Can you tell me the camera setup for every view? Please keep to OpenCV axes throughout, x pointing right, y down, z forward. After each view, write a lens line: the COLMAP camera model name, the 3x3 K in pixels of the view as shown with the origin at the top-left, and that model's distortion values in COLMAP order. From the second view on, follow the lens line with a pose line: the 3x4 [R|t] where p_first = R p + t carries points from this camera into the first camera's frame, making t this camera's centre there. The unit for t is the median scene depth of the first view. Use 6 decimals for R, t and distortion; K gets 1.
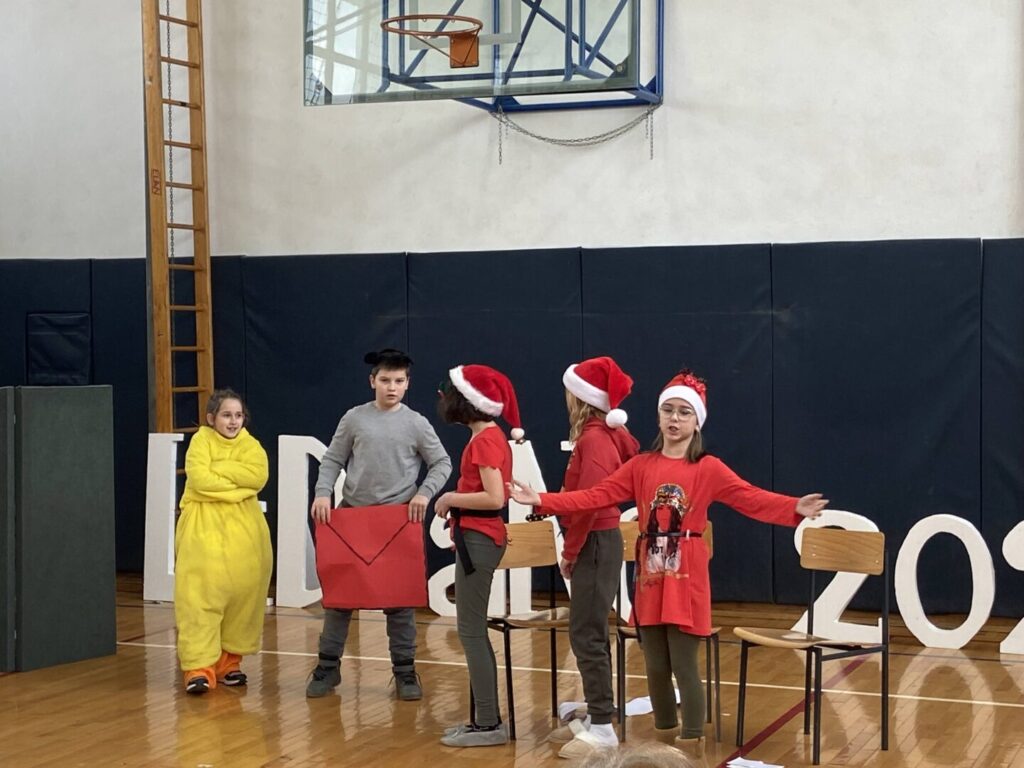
lens RADIAL K [[1871.2, 0, 506.9], [0, 1871.2, 395.8], [0, 0, 1]] dist [0.114974, 0.000000]
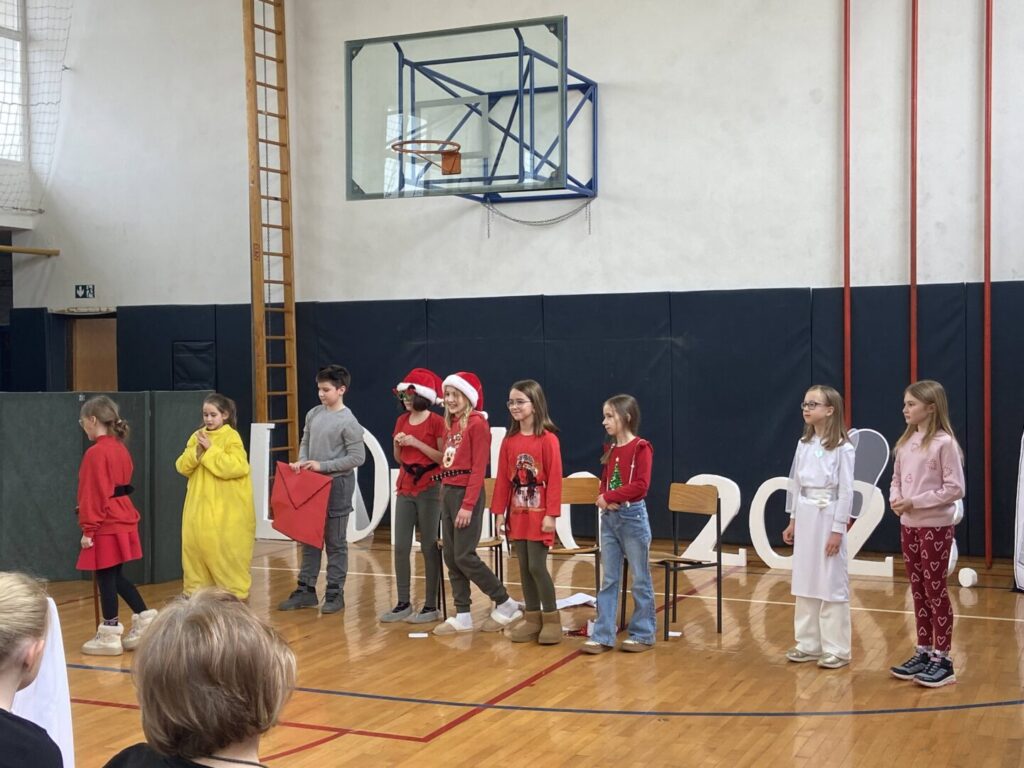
lens RADIAL K [[1358.5, 0, 510.5], [0, 1358.5, 375.8], [0, 0, 1]] dist [0.105604, 0.000000]
pose [[0.999215, -0.003410, -0.039460, 0.055253], [0.002711, 0.999839, -0.017748, 0.002452], [0.039514, 0.017627, 0.999064, -0.056476]]
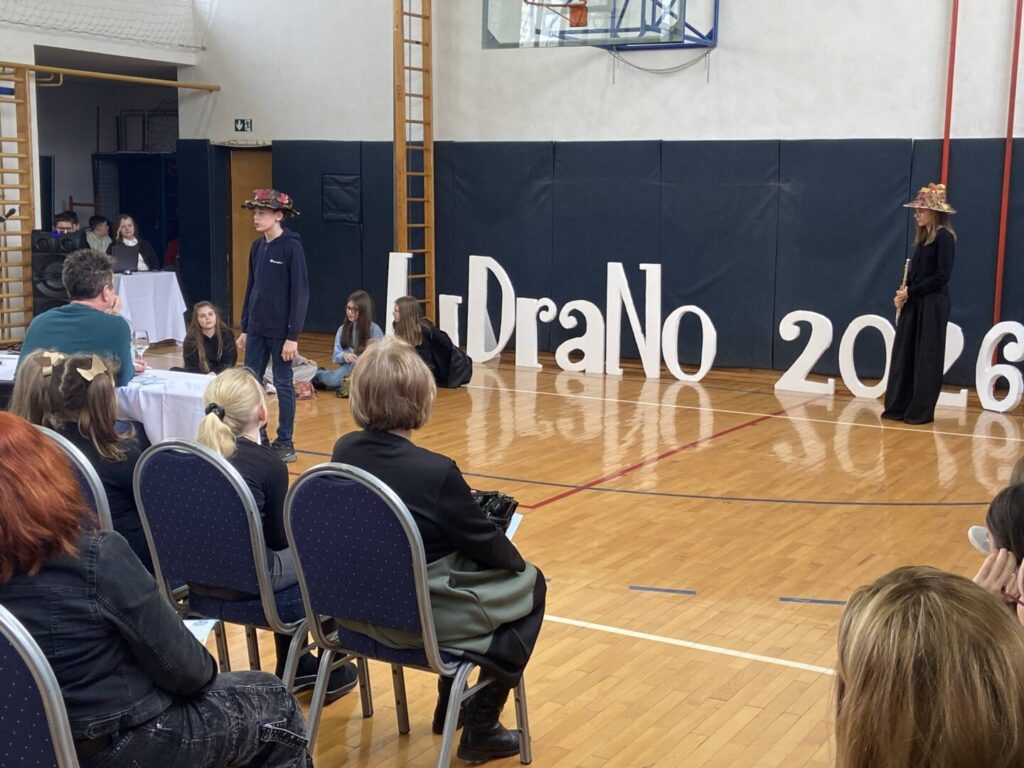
lens RADIAL K [[1381.7, 0, 531.1], [0, 1381.7, 379.3], [0, 0, 1]] dist [0.098510, 0.000000]
pose [[0.992036, 0.037954, -0.120104, 0.077127], [-0.025447, 0.994251, 0.104007, 0.001880], [0.123361, -0.100122, 0.987298, -0.176110]]
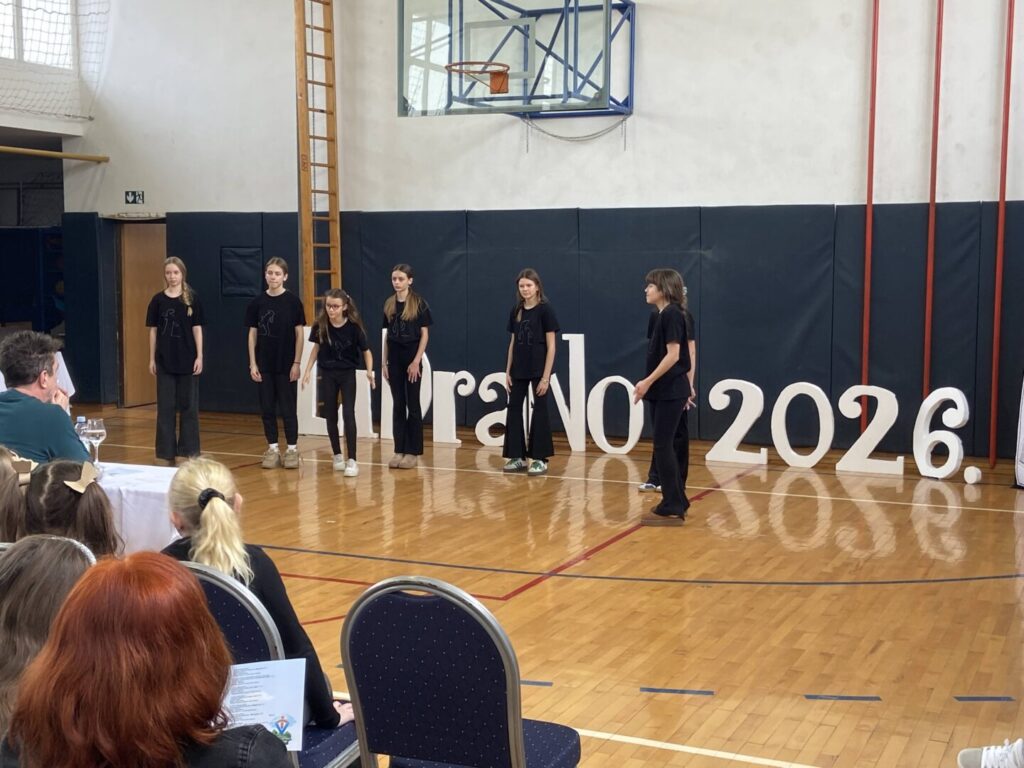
lens RADIAL K [[1381.7, 0, 509.5], [0, 1381.7, 381.4], [0, 0, 1]] dist [0.098510, 0.000000]
pose [[0.999155, 0.011570, -0.039450, 0.028850], [-0.009421, 0.998484, 0.054225, 0.001694], [0.040017, -0.053808, 0.997749, -0.139563]]
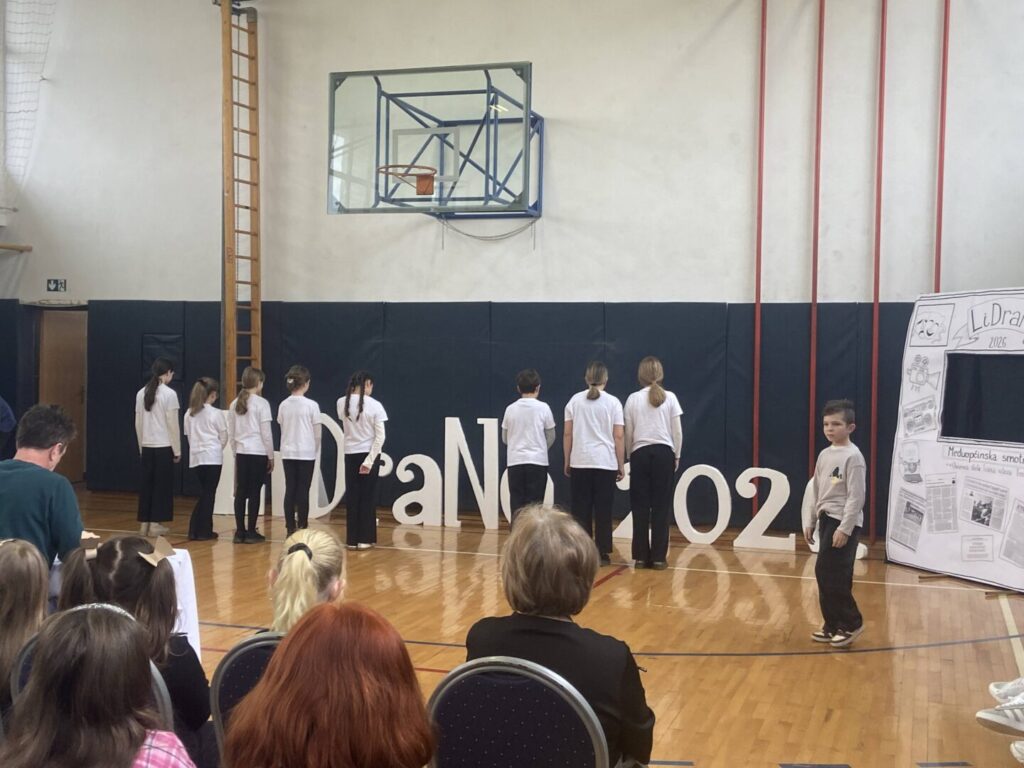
lens RADIAL K [[1283.3, 0, 505.3], [0, 1283.3, 364.0], [0, 0, 1]] dist [0.099722, 0.000000]
pose [[0.998003, 0.019700, 0.060024, -0.014354], [-0.018234, 0.999524, -0.024875, 0.003782], [-0.060486, 0.023731, 0.997887, -0.128270]]
